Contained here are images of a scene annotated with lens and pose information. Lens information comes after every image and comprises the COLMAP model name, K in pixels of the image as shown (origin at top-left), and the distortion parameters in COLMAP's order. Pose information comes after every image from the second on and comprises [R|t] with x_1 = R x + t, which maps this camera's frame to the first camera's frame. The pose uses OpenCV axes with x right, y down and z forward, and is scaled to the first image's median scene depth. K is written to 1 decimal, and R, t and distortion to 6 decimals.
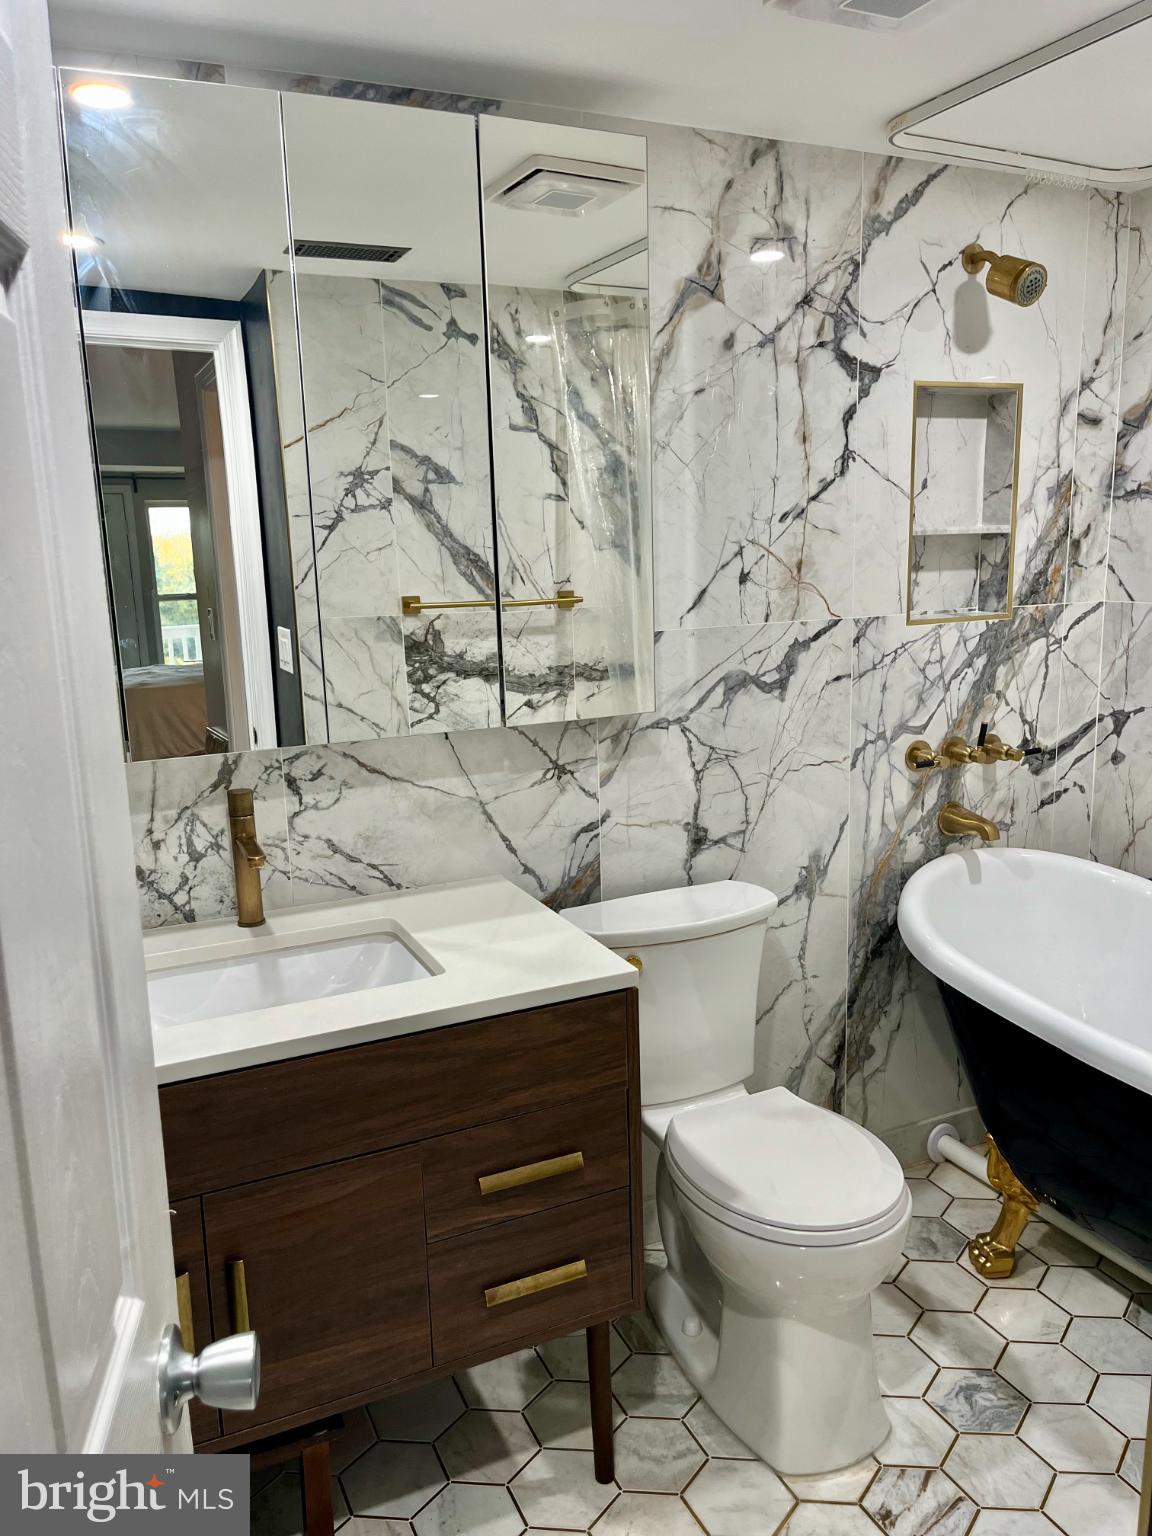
lens RADIAL K [[1156.4, 0, 581.3], [0, 1156.4, 775.5], [0, 0, 1]] dist [0.068873, -0.086234]
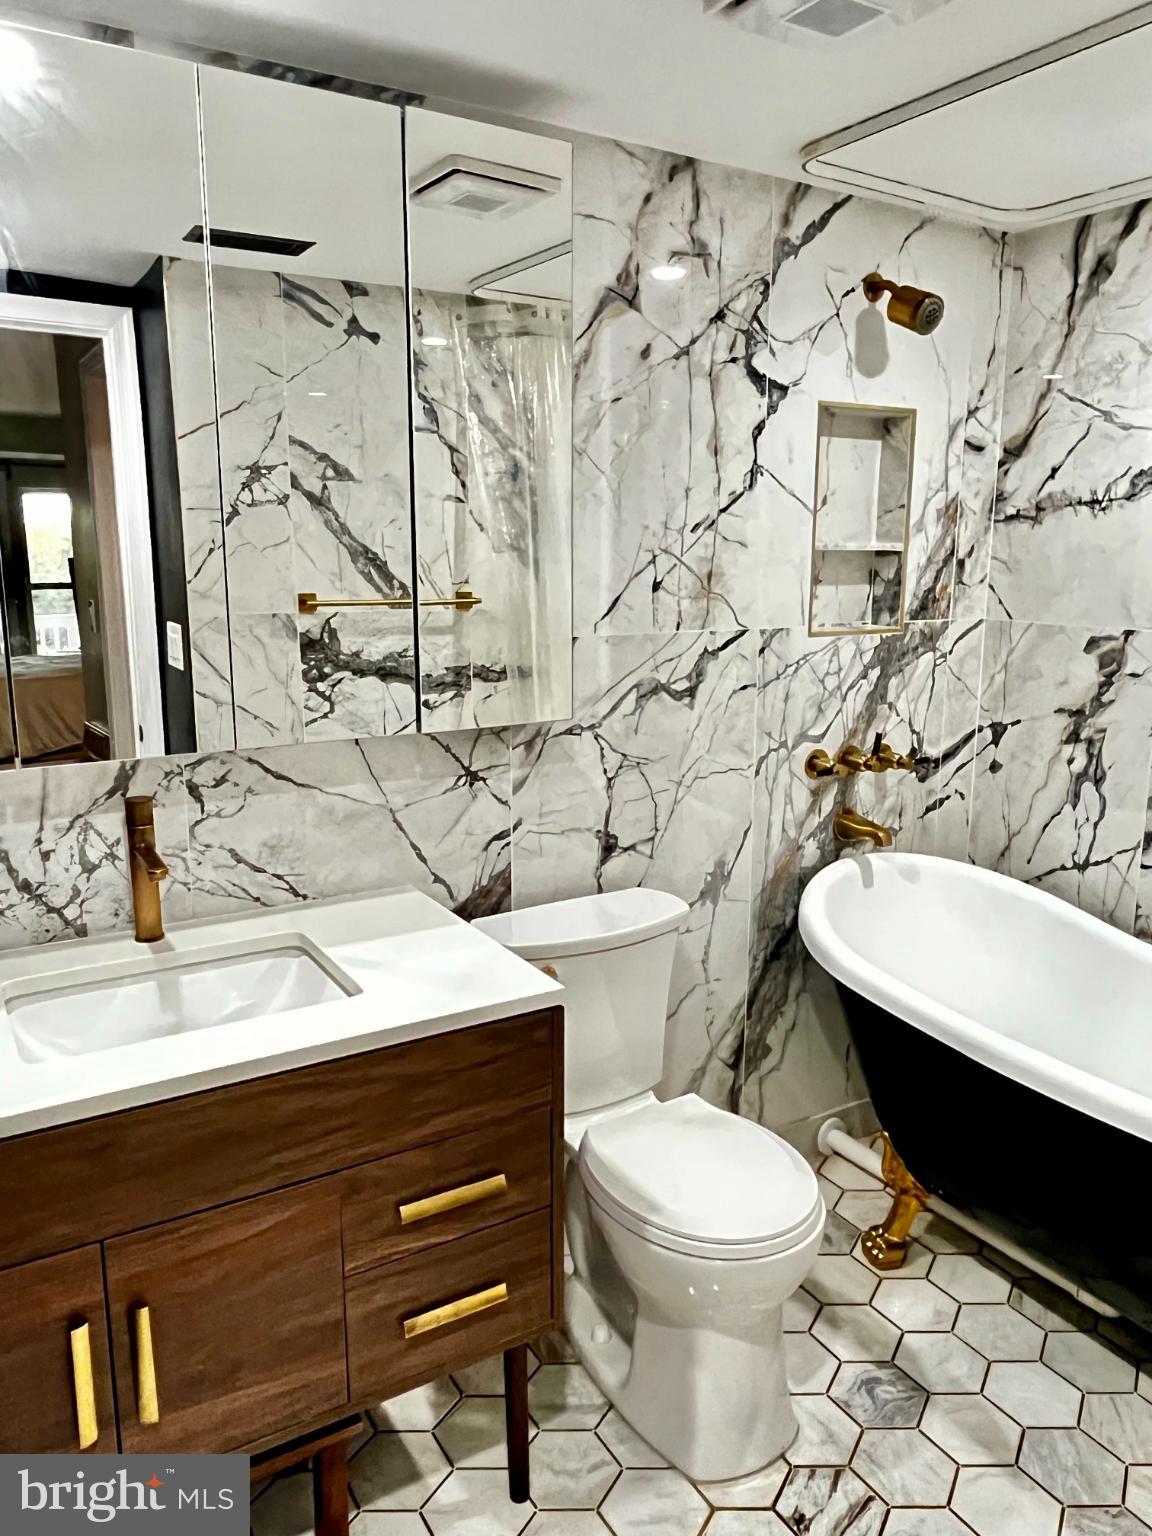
lens RADIAL K [[1116.1, 0, 583.7], [0, 1116.1, 767.9], [0, 0, 1]] dist [0.001463, -0.004043]
pose [[0.993211, 0.009312, 0.115954, -0.032411], [-0.009232, 0.999957, -0.001231, -0.011243], [-0.115960, 0.000152, 0.993254, 0.047573]]
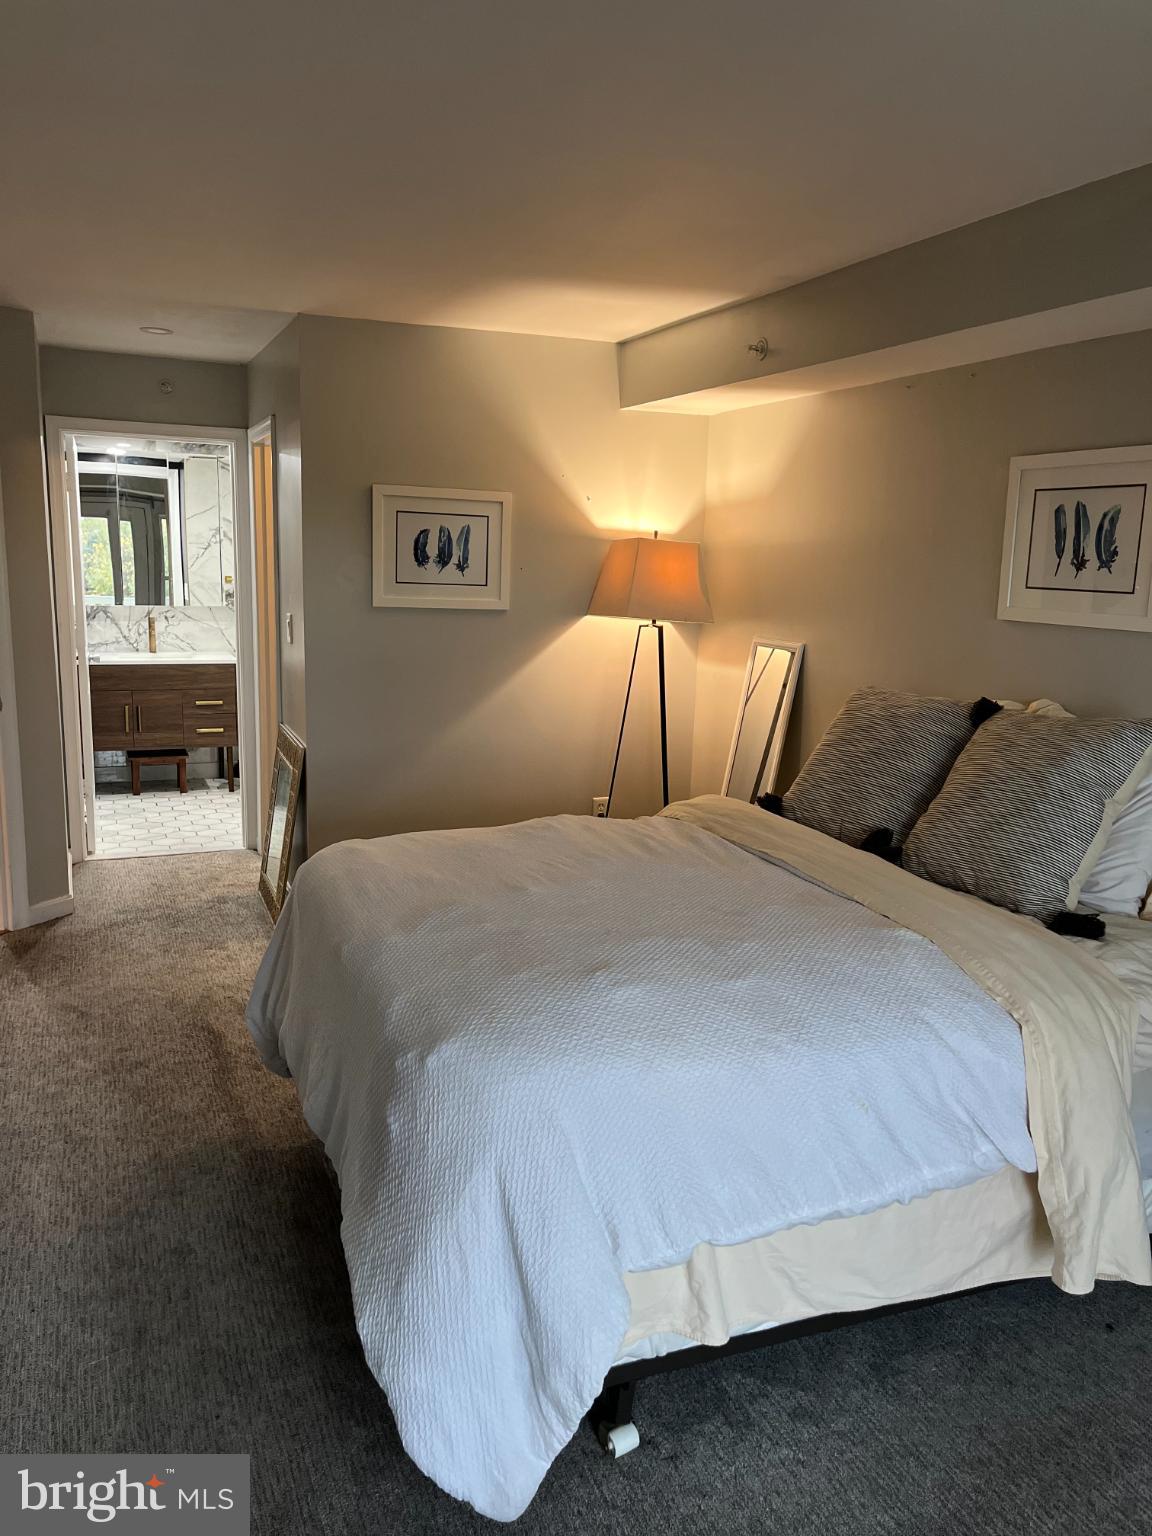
lens RADIAL K [[1156.4, 0, 581.3], [0, 1156.4, 775.5], [0, 0, 1]] dist [0.068873, -0.086234]
pose [[0.997976, 0.061764, -0.015117, 1.015083], [-0.061904, 0.998042, -0.008984, 0.399295], [0.014533, 0.009902, 0.999845, -2.370197]]
